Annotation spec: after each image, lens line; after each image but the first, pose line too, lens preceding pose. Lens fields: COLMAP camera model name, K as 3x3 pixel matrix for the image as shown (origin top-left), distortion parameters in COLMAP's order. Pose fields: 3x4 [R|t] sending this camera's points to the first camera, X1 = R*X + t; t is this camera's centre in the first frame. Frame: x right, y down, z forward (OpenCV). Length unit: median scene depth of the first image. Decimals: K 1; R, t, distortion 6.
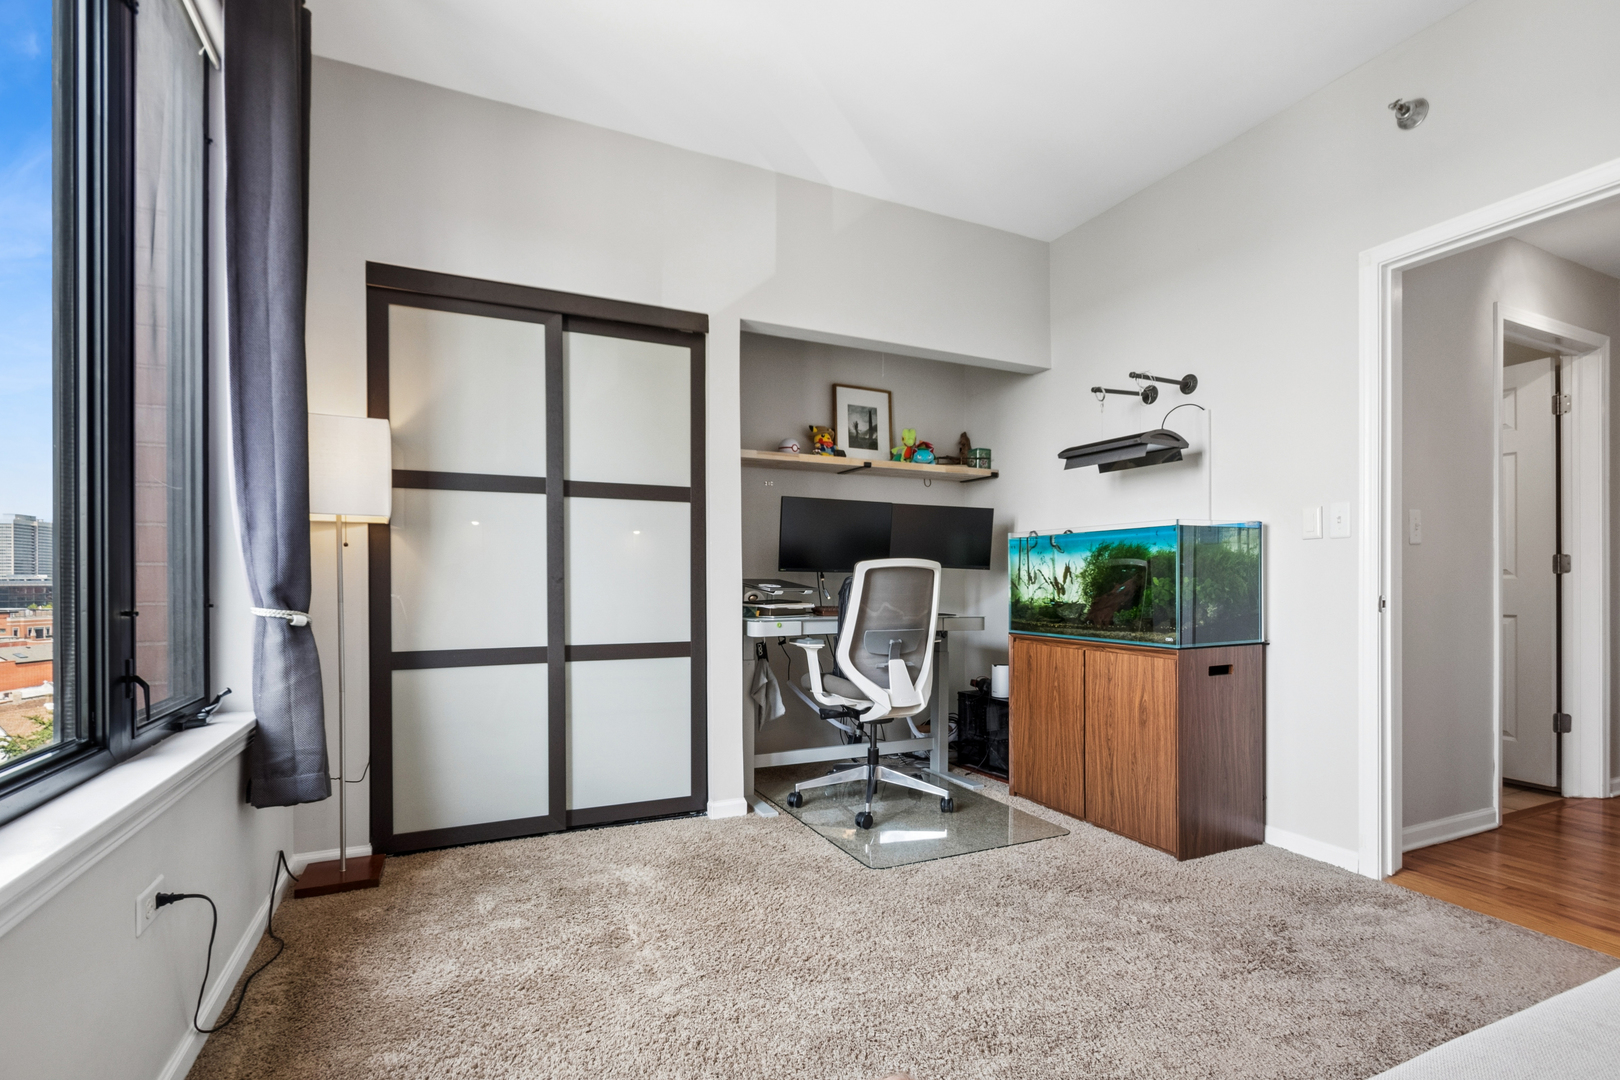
lens RADIAL K [[753.4, 0, 790.1], [0, 753.4, 578.1], [0, 0, 1]] dist [0.003290, -0.000604]
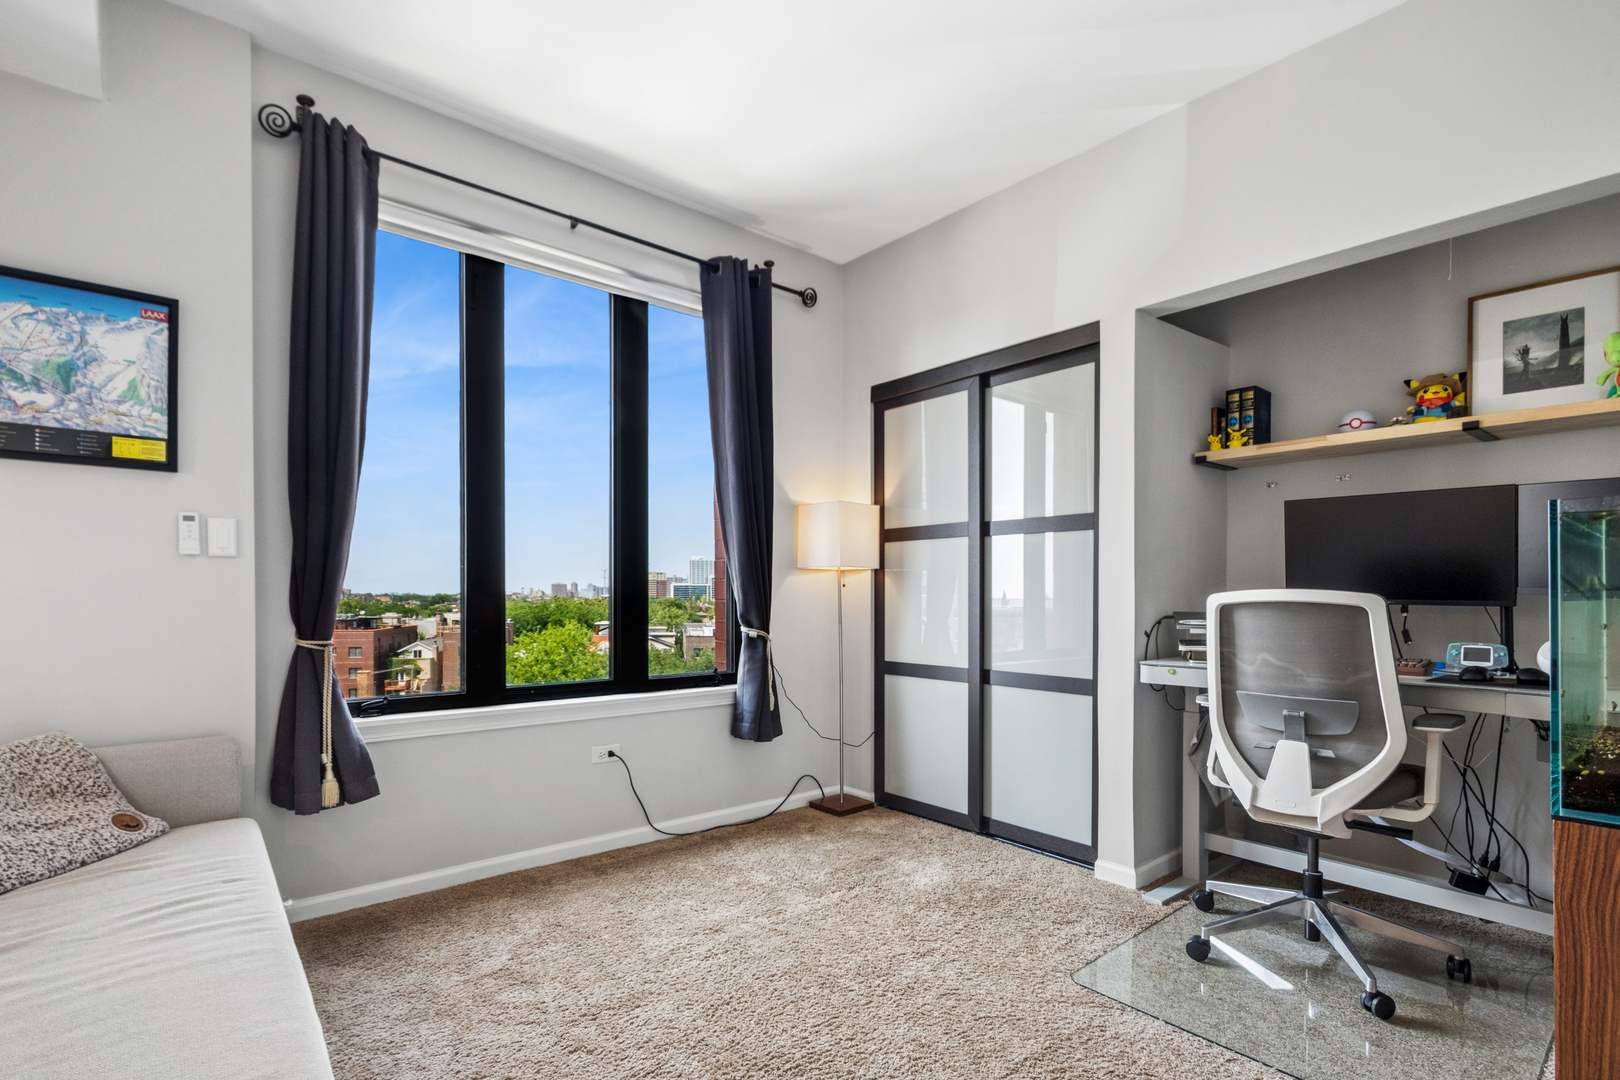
lens RADIAL K [[753.4, 0, 829.1], [0, 753.4, 598.8], [0, 0, 1]] dist [0.003290, -0.000604]
pose [[0.296756, 0.005540, -0.954937, 0.671796], [0.000849, 0.999981, 0.006065, -0.021685], [0.954953, -0.002610, 0.296746, 0.427949]]
